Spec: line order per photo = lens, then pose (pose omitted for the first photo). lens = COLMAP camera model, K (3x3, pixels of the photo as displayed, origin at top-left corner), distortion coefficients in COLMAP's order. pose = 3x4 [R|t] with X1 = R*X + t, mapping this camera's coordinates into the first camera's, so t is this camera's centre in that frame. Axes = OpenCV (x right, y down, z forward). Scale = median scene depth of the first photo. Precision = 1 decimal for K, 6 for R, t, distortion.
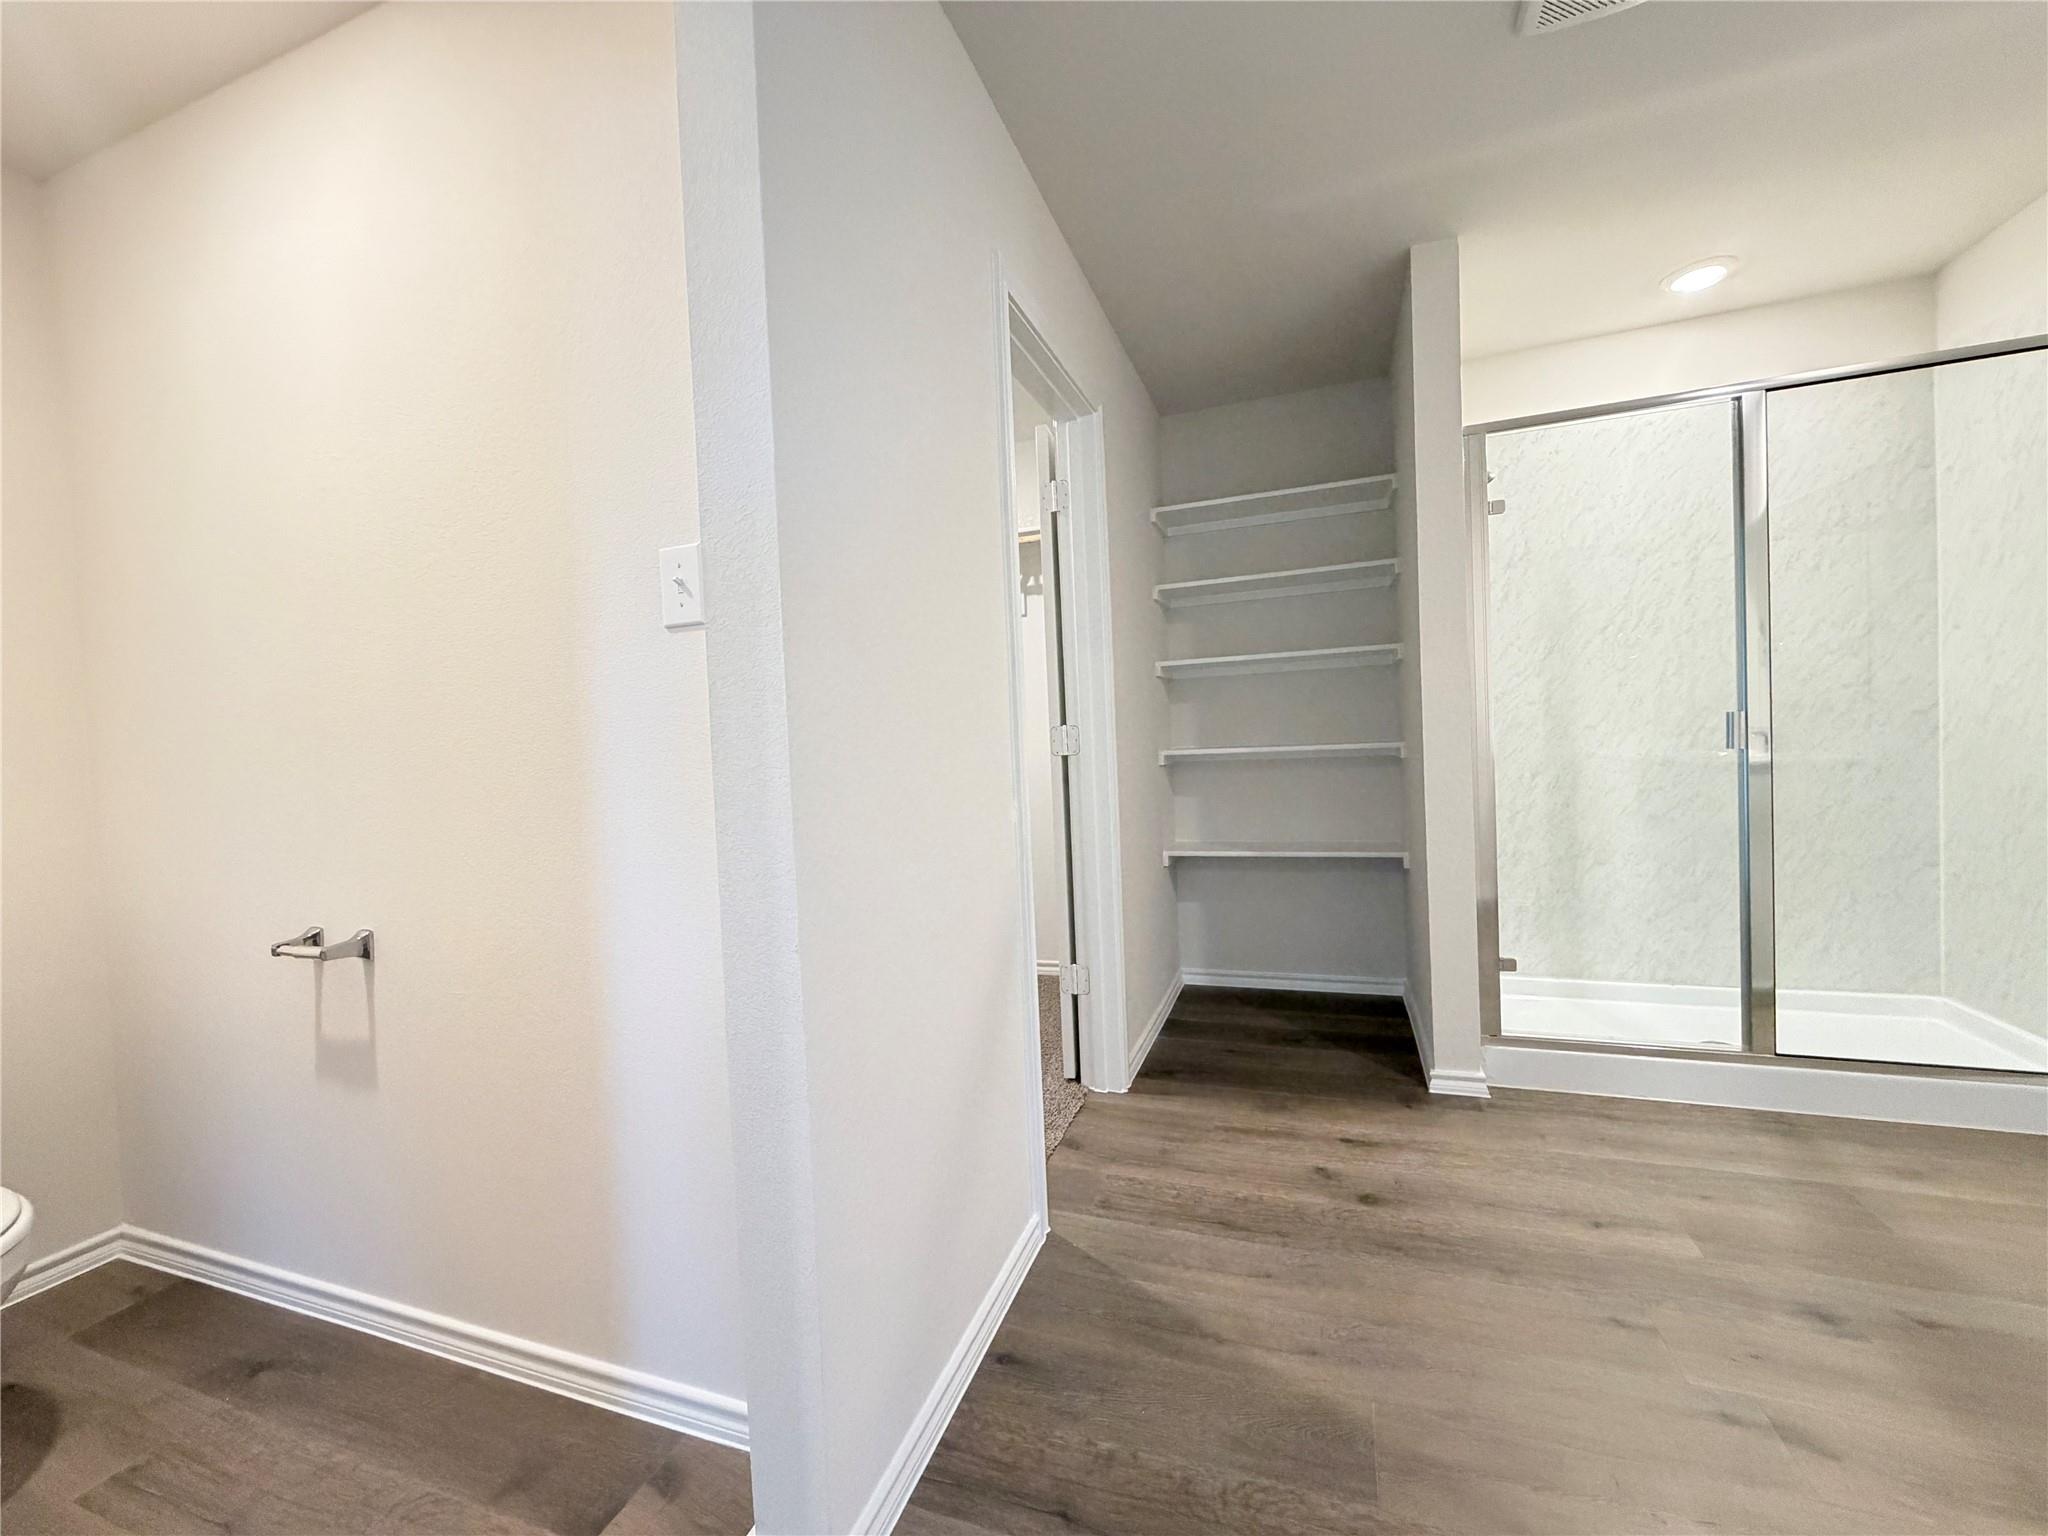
lens RADIAL K [[818.3, 0, 1019.8], [0, 818.3, 765.6], [0, 0, 1]] dist [0.000562, 0.000966]
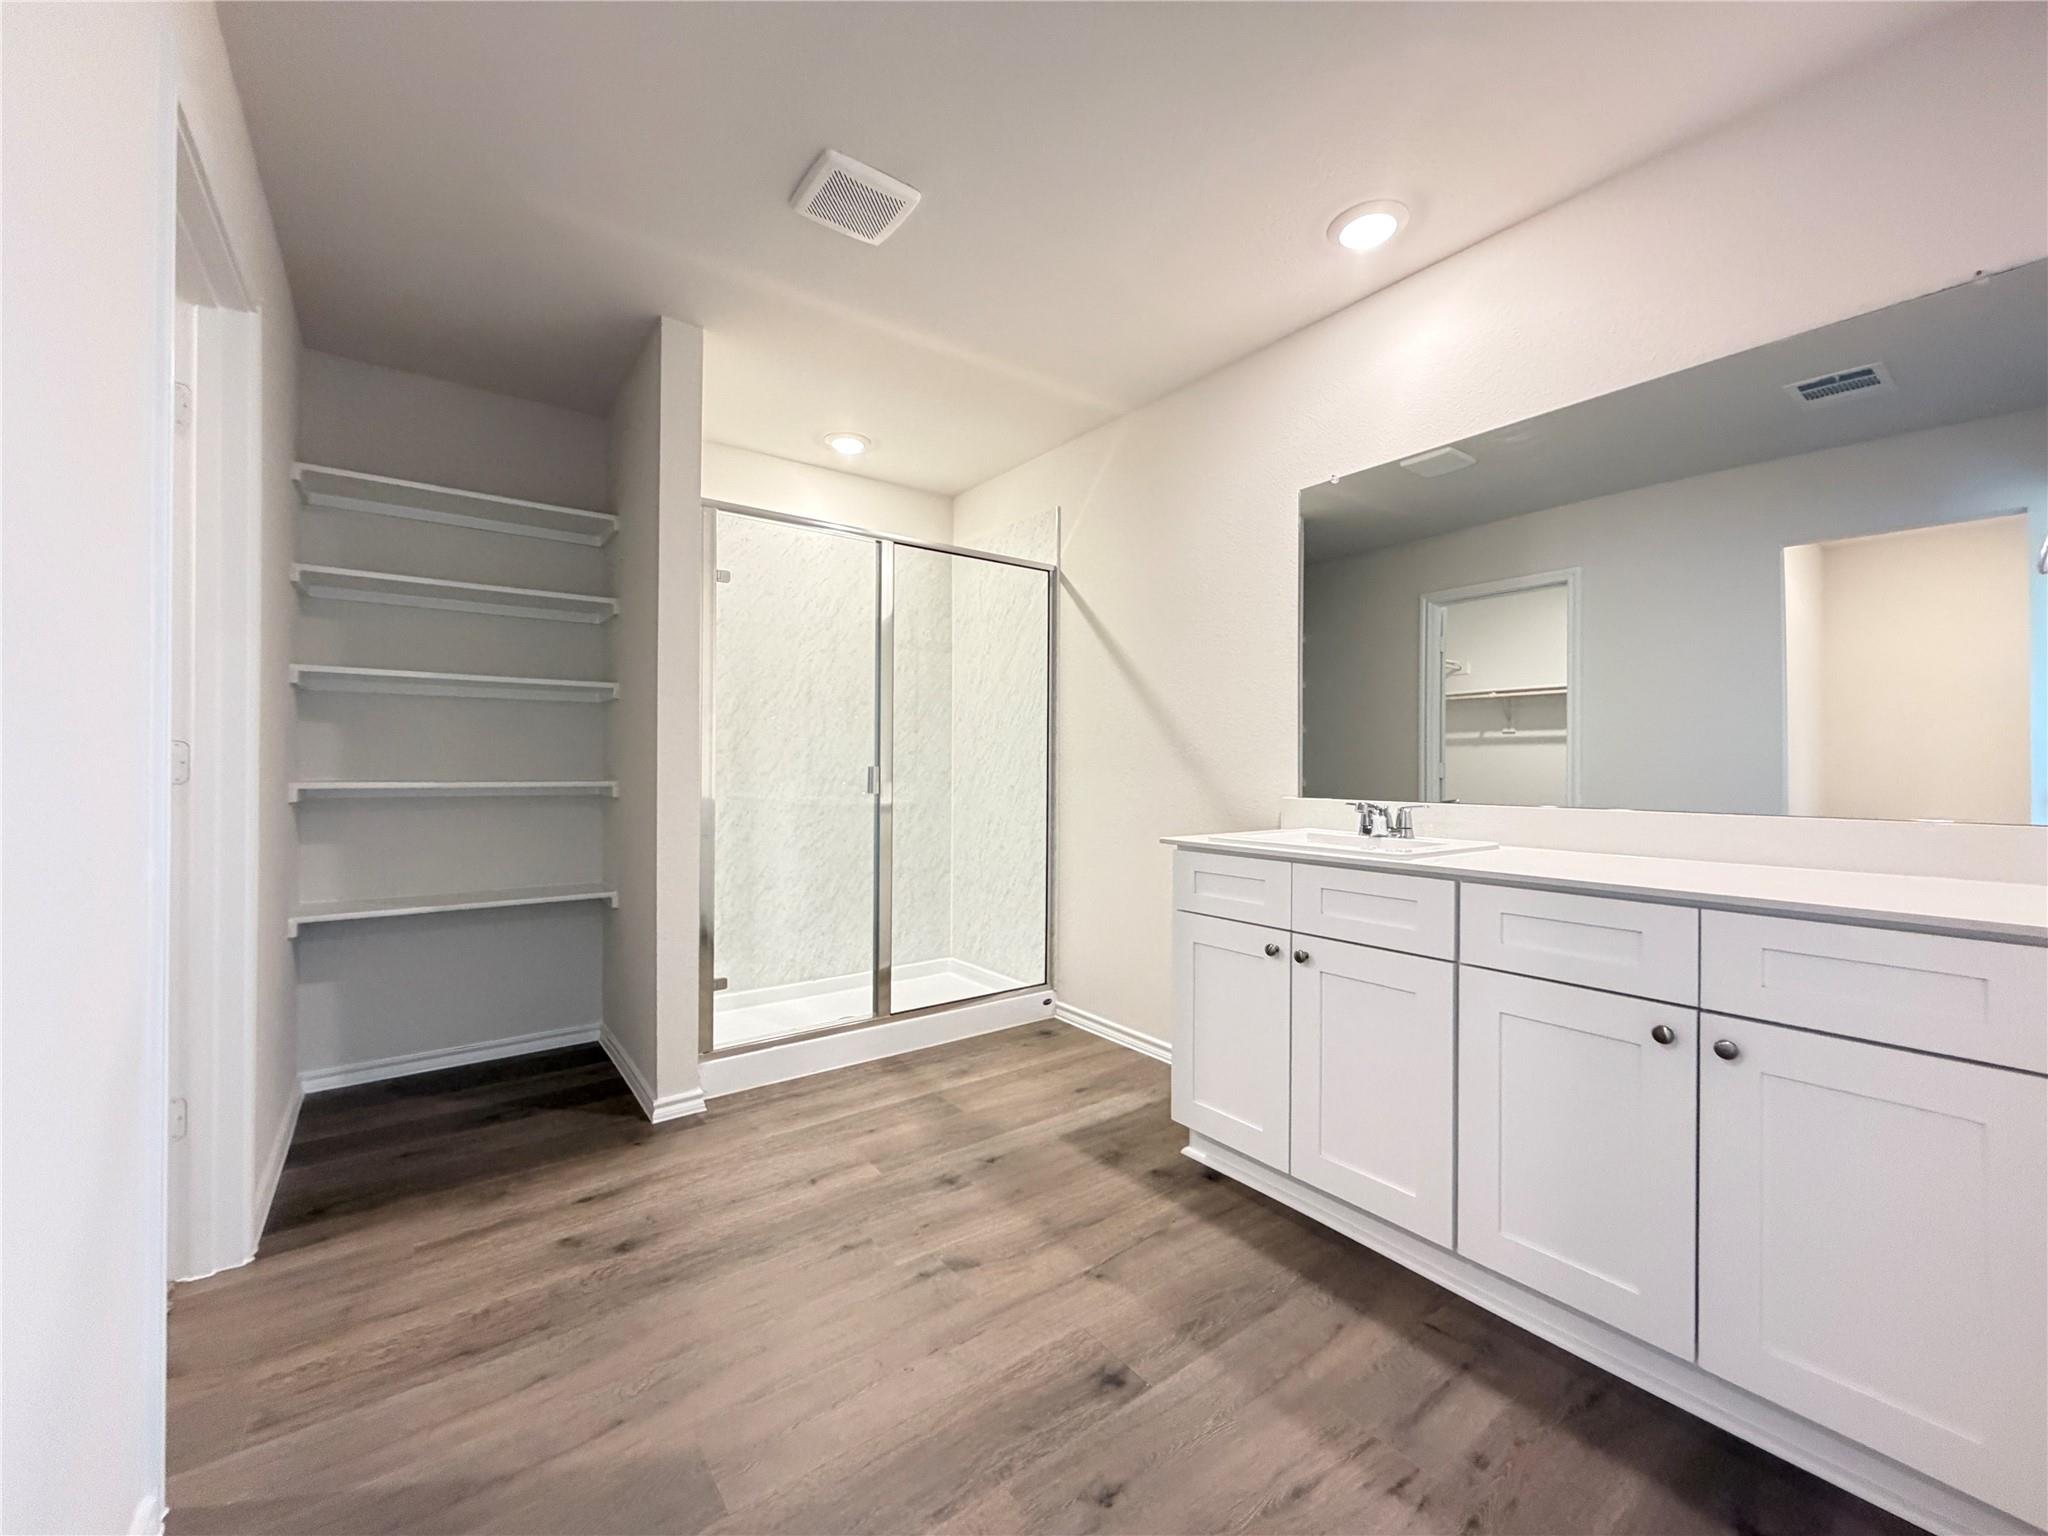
lens RADIAL K [[818.3, 0, 1019.0], [0, 818.3, 767.7], [0, 0, 1]] dist [0.000562, 0.000966]
pose [[0.547211, 0.046593, 0.835697, -0.127538], [-0.004621, 0.998602, -0.052649, 0.006269], [-0.836982, 0.024949, 0.546661, 0.046881]]
